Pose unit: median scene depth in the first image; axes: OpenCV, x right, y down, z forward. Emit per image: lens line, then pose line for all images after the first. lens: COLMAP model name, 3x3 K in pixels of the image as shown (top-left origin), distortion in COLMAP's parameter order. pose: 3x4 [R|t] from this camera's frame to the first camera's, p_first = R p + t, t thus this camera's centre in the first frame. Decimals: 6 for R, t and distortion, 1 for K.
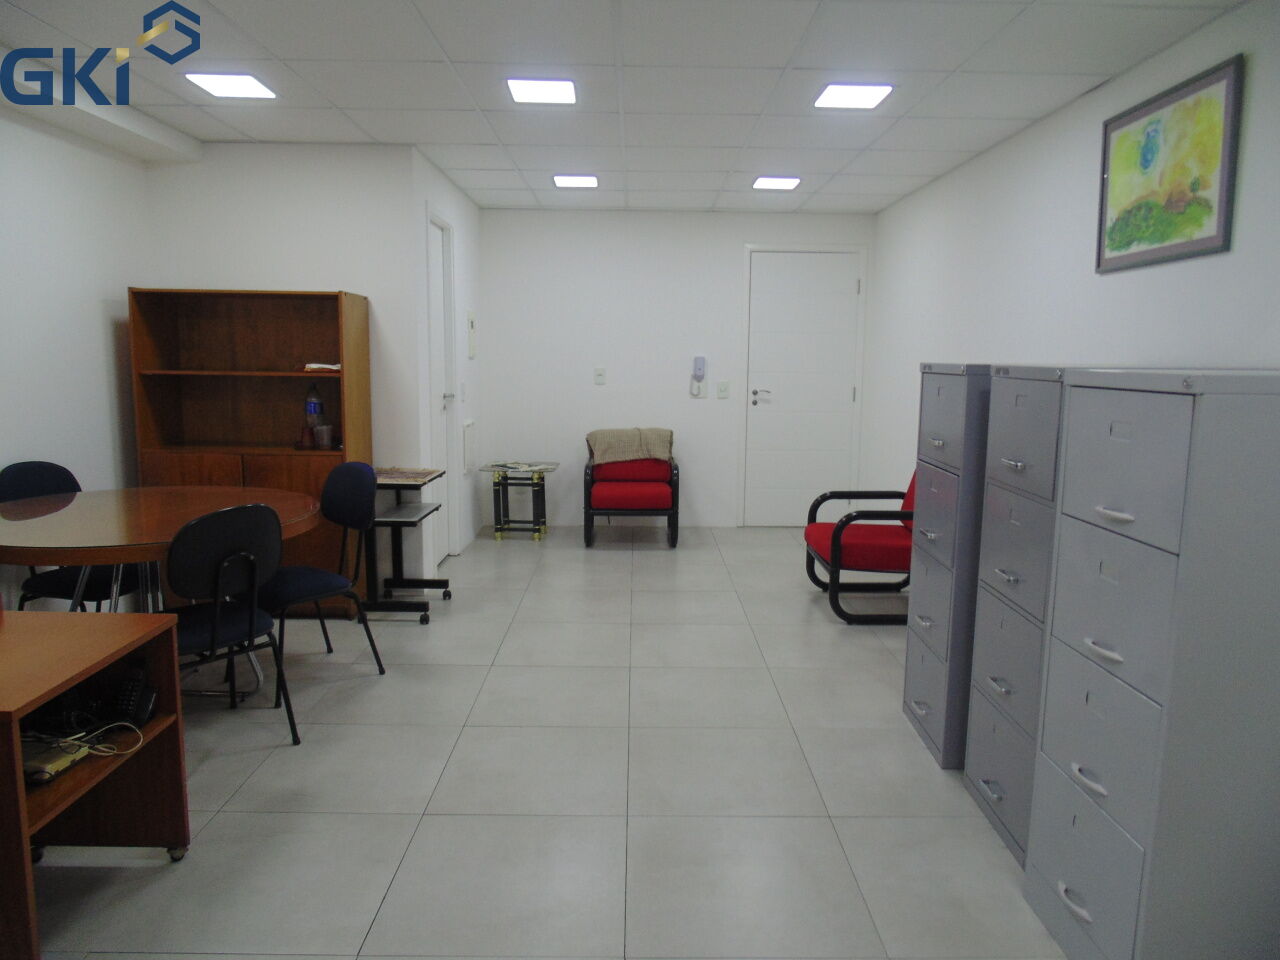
lens RADIAL K [[852.1, 0, 649.7], [0, 852.1, 477.0], [0, 0, 1]] dist [-0.009798, -0.000065]
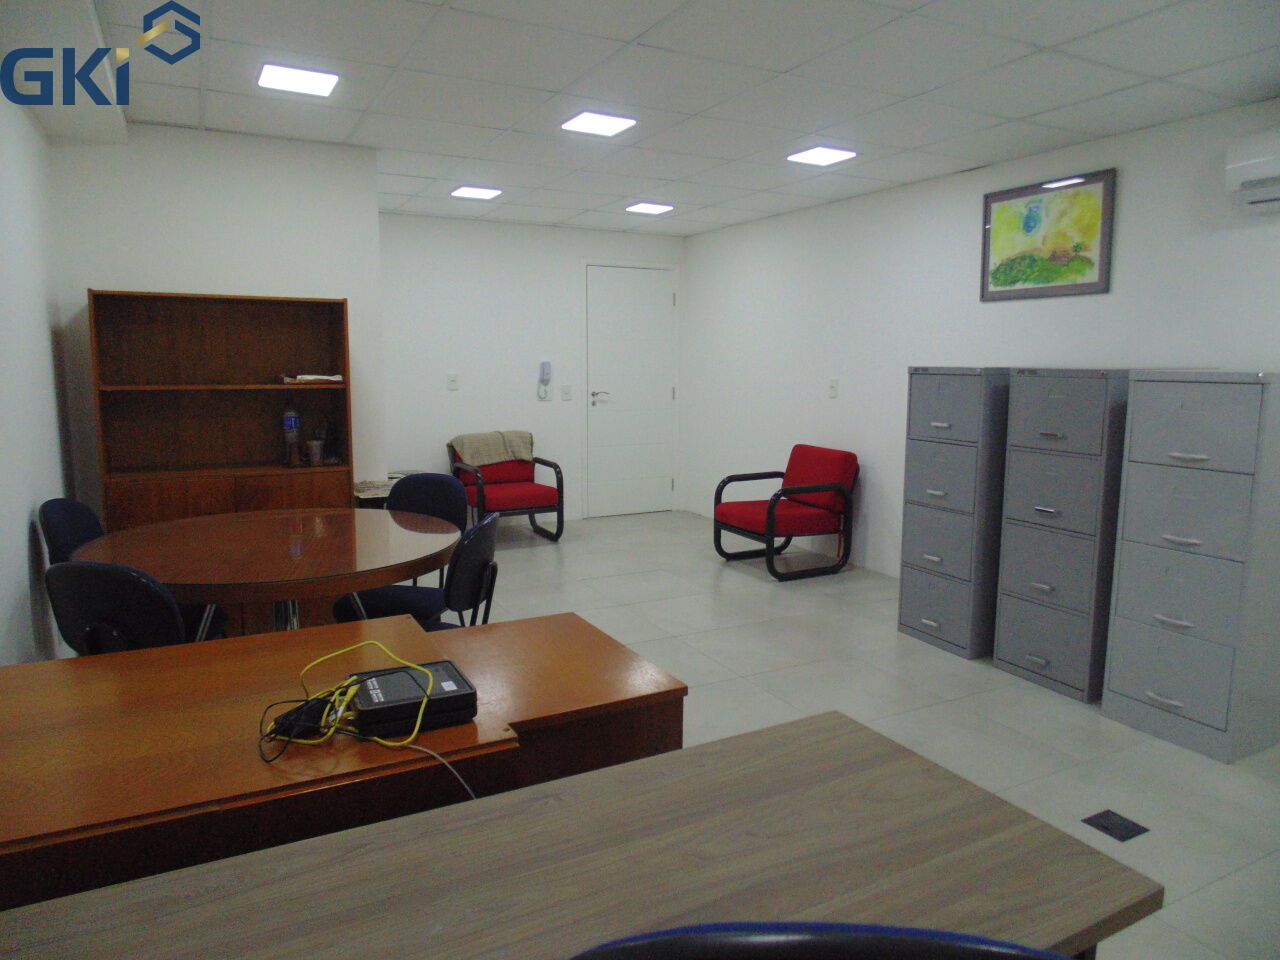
lens RADIAL K [[852.1, 0, 649.7], [0, 852.1, 477.0], [0, 0, 1]] dist [-0.009798, -0.000065]
pose [[0.889351, -0.071665, 0.451575, -0.452520], [0.072197, 0.997261, 0.016078, -0.008318], [-0.451490, 0.018303, 0.892089, -0.003753]]
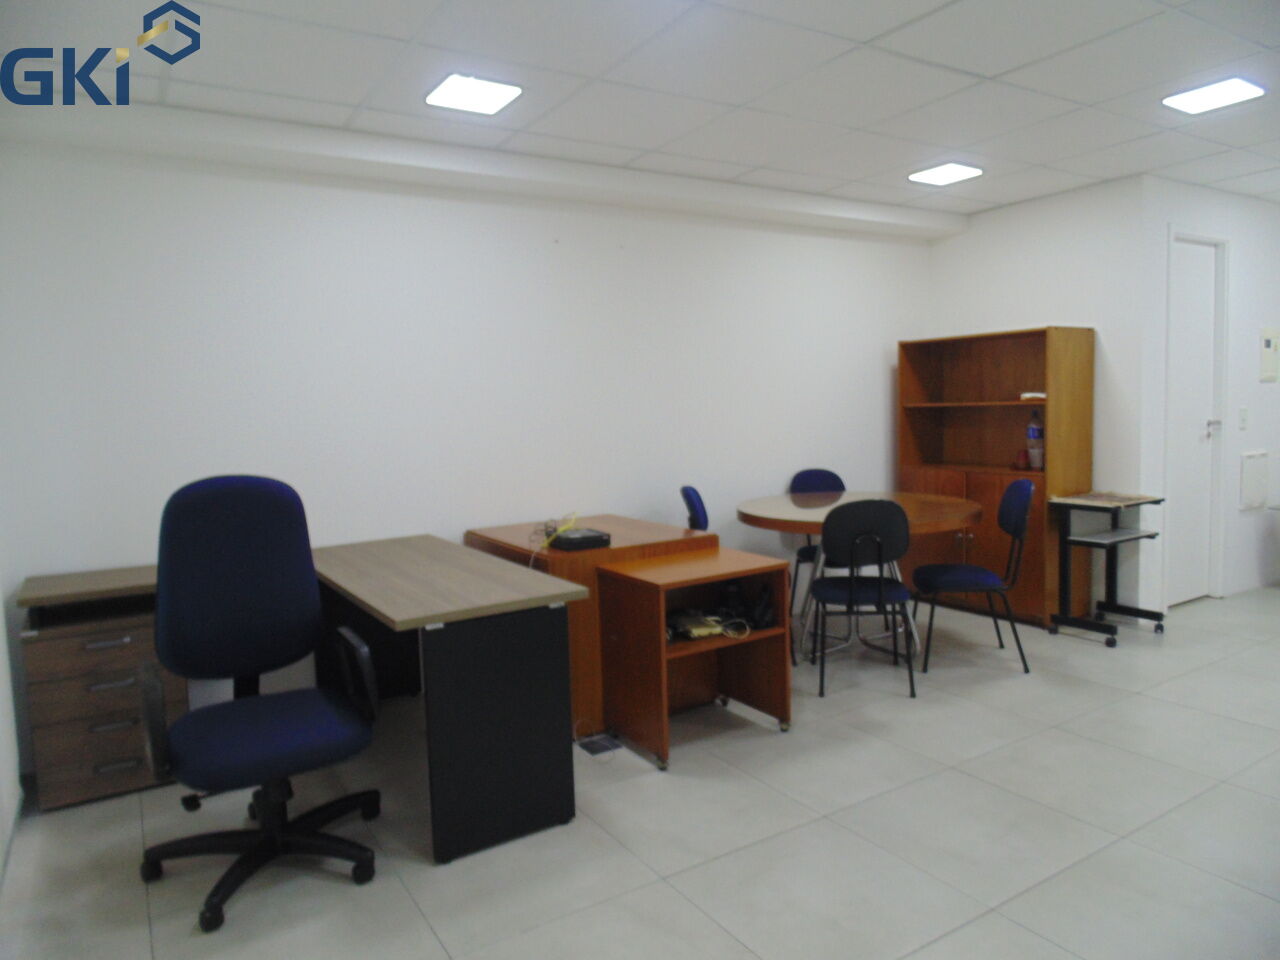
lens RADIAL K [[852.1, 0, 649.7], [0, 852.1, 477.0], [0, 0, 1]] dist [-0.009798, -0.000065]
pose [[0.522040, 0.040645, -0.851952, 0.279256], [-0.079870, 0.996804, -0.001386, 0.016507], [0.849173, 0.068769, 0.523618, -0.000848]]
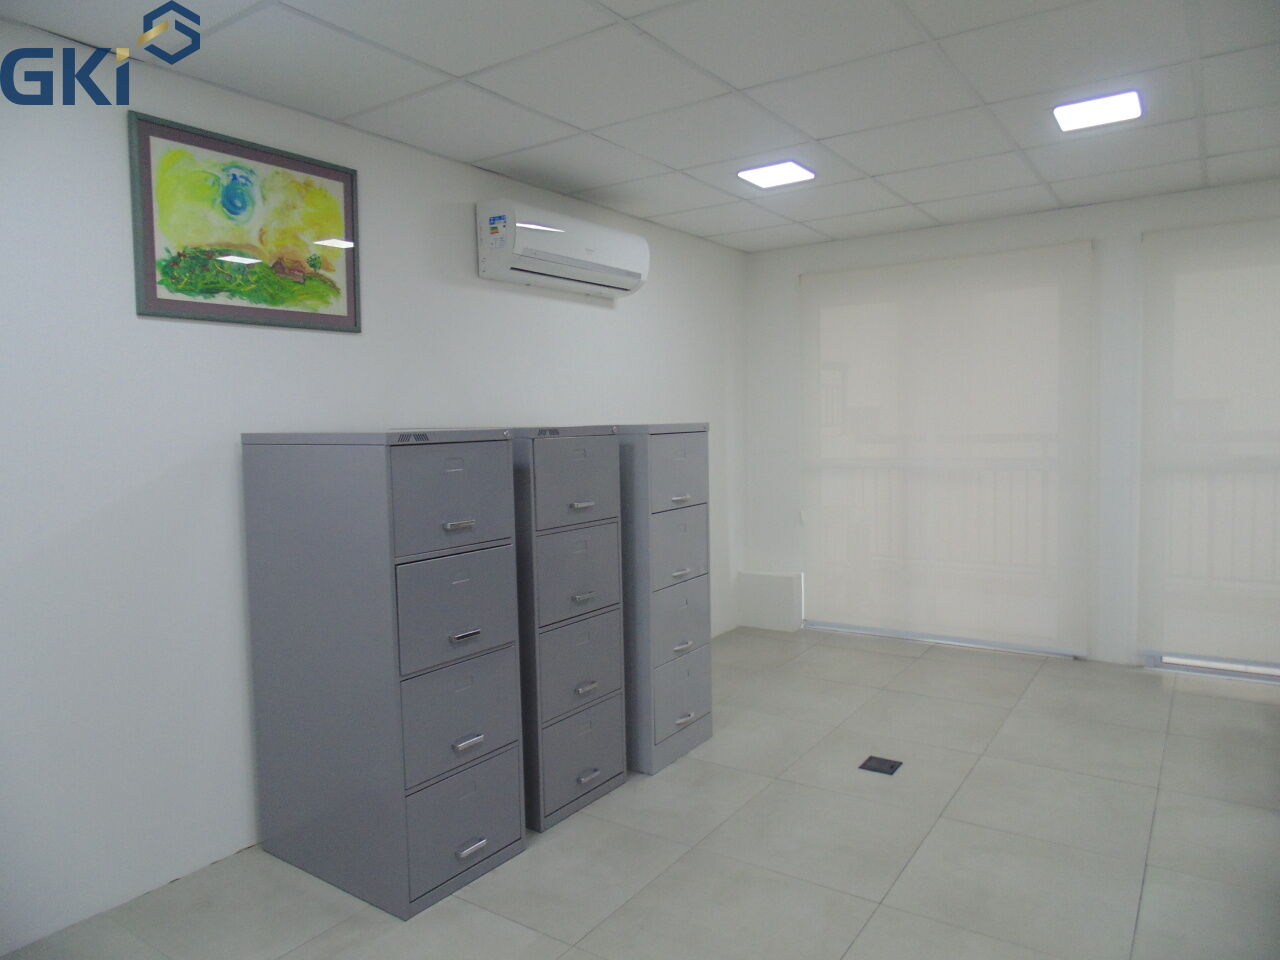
lens RADIAL K [[852.1, 0, 649.7], [0, 852.1, 477.0], [0, 0, 1]] dist [-0.009798, -0.000065]
pose [[-0.816202, -0.033955, 0.576768, -0.193034], [0.093113, 0.977492, 0.189313, -0.145645], [-0.570214, 0.208222, -0.794669, 0.994639]]
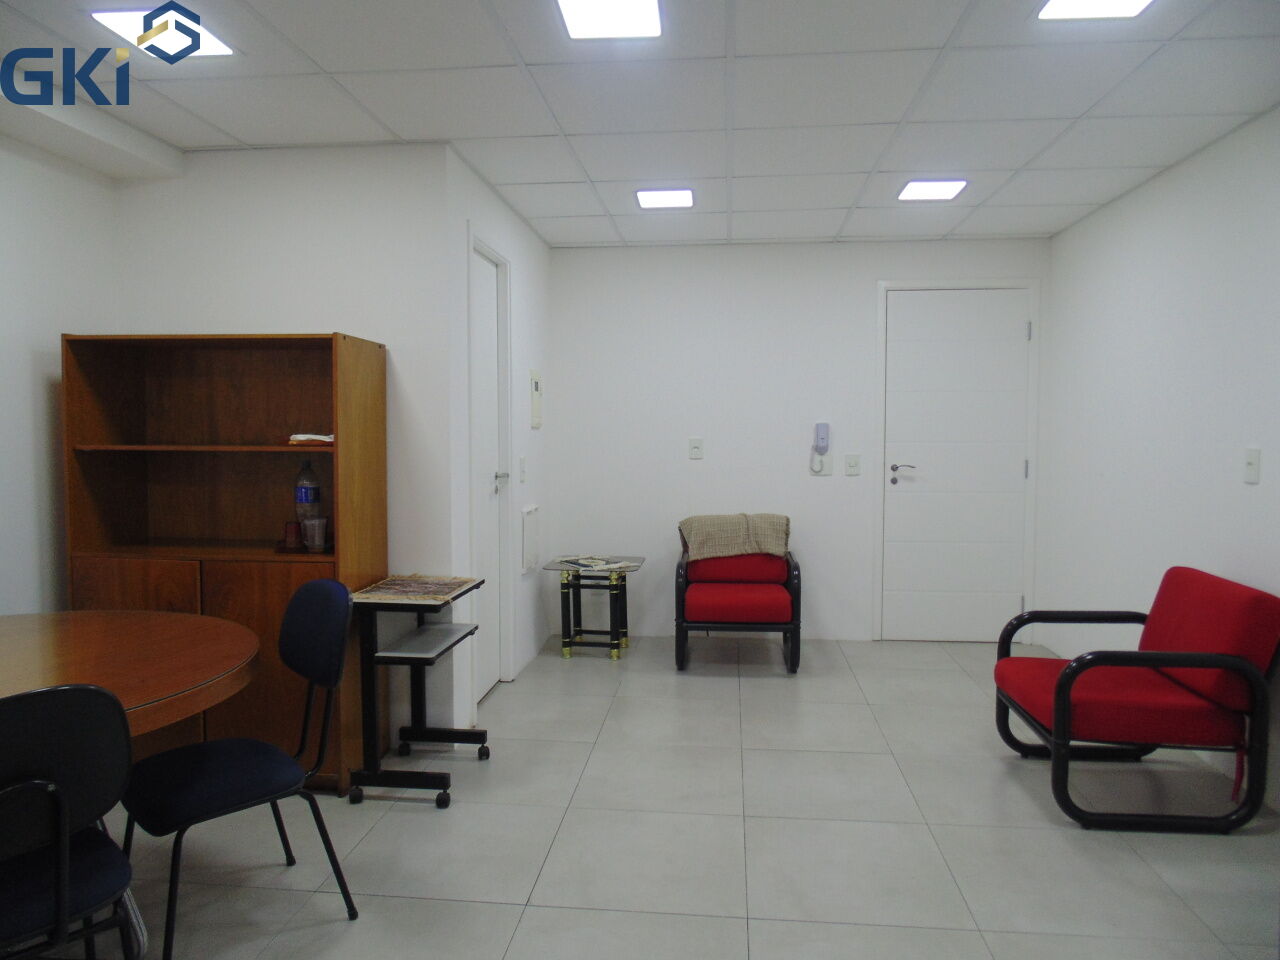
lens RADIAL K [[852.1, 0, 649.7], [0, 852.1, 477.0], [0, 0, 1]] dist [-0.009798, -0.000065]
pose [[0.993958, -0.005402, -0.109631, -0.019962], [-0.004065, 0.996292, -0.085945, -0.033095], [0.109688, 0.085871, 0.990250, 0.294721]]
